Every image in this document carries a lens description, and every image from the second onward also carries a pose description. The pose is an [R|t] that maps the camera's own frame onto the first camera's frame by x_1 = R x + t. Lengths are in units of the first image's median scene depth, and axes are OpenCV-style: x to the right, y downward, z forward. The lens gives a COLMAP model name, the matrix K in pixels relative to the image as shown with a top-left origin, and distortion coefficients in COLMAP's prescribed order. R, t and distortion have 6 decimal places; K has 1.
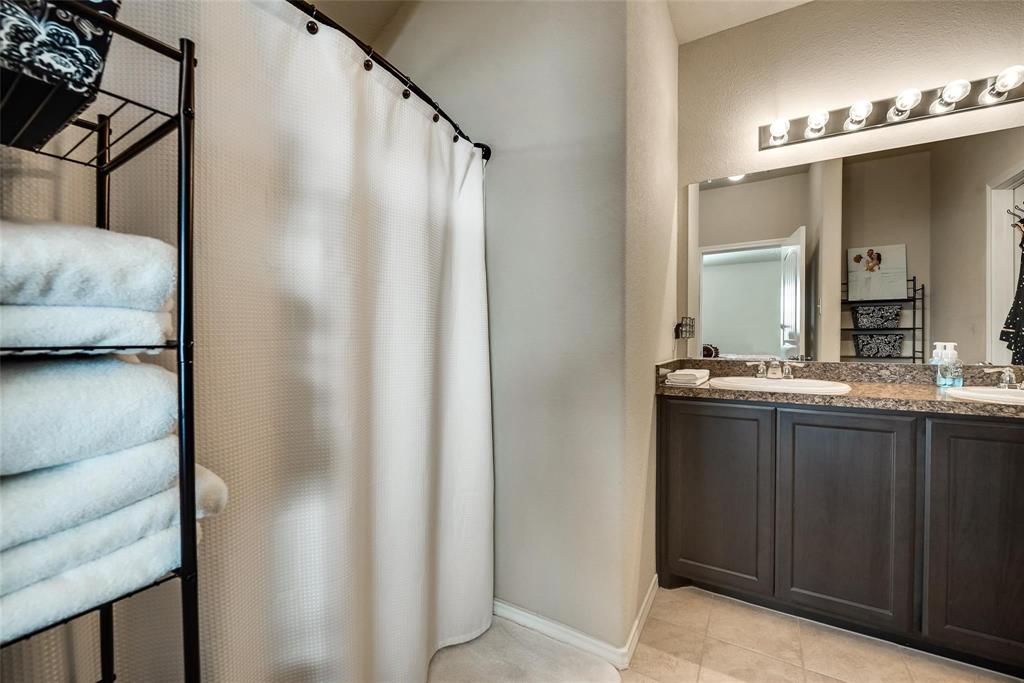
lens RADIAL K [[409.5, 0, 509.4], [0, 409.5, 339.1], [0, 0, 1]] dist [-0.002244, -0.004619]
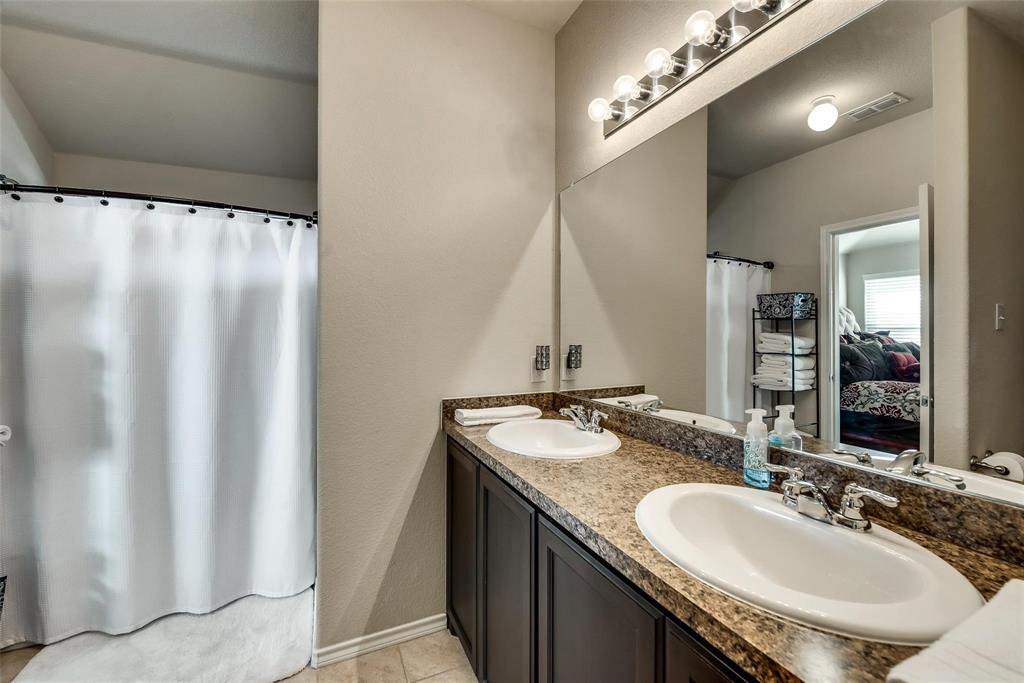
lens RADIAL K [[409.5, 0, 509.4], [0, 409.5, 339.1], [0, 0, 1]] dist [-0.002244, -0.004619]
pose [[0.816092, 0.002200, -0.577918, 1.474313], [-0.003943, 0.999991, -0.001762, -0.114921], [0.577909, 0.003716, 0.816093, 0.408851]]
